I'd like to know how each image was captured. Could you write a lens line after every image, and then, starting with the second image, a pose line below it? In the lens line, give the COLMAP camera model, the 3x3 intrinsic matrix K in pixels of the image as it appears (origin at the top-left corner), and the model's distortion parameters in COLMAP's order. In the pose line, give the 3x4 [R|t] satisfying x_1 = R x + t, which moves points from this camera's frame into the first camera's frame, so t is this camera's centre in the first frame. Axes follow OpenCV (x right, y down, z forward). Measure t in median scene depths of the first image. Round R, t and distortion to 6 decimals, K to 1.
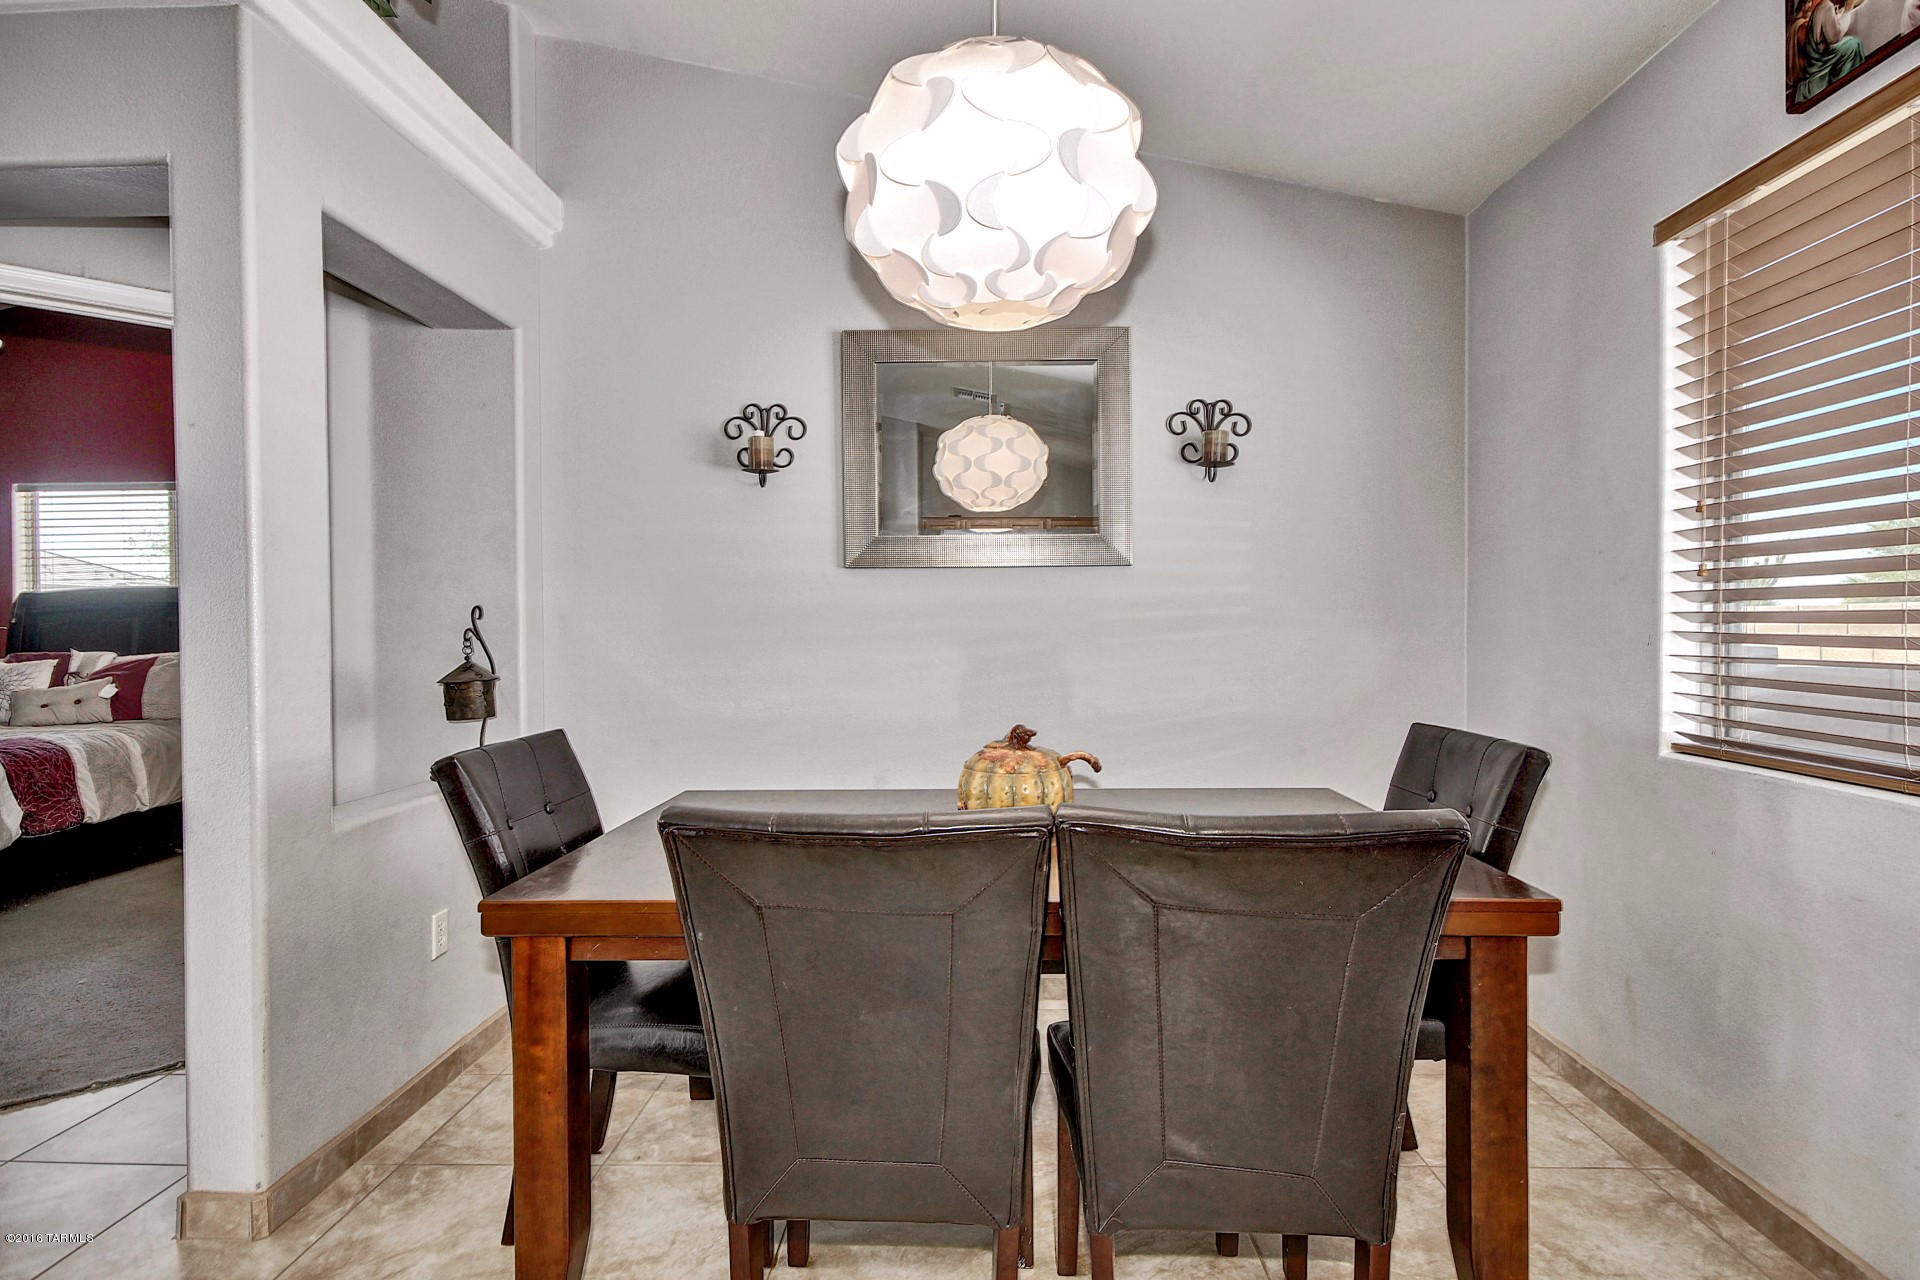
lens RADIAL K [[1003.9, 0, 952.1], [0, 1003.9, 629.7], [0, 0, 1]] dist [0.003523, -0.003677]
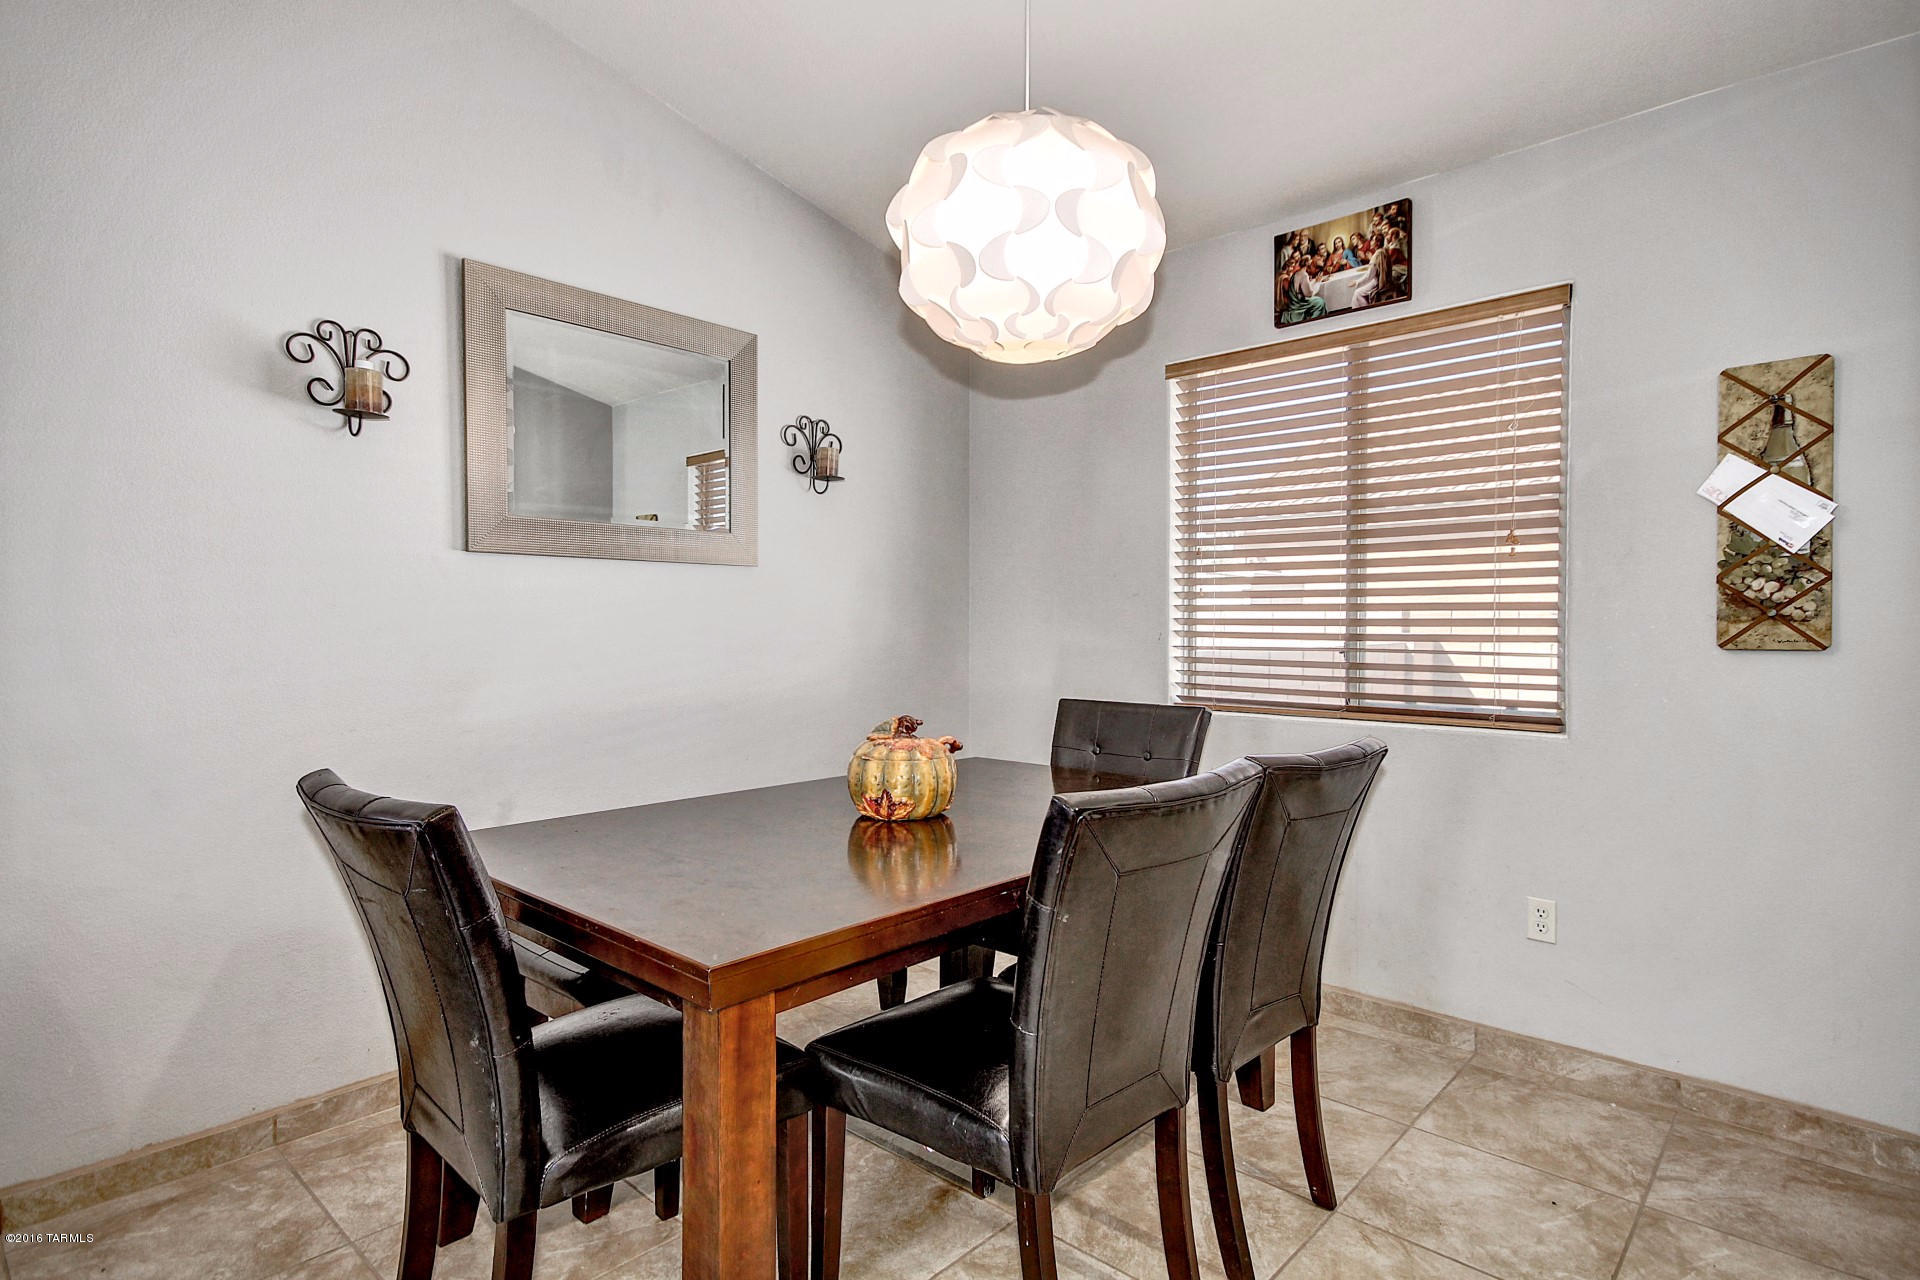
lens RADIAL K [[1003.9, 0, 953.3], [0, 1003.9, 633.2], [0, 0, 1]] dist [0.003523, -0.003677]
pose [[0.649968, 0.000838, 0.759961, -0.679808], [-0.000427, 1.000000, -0.000738, 0.007936], [-0.759961, 0.000155, 0.649969, 0.252089]]
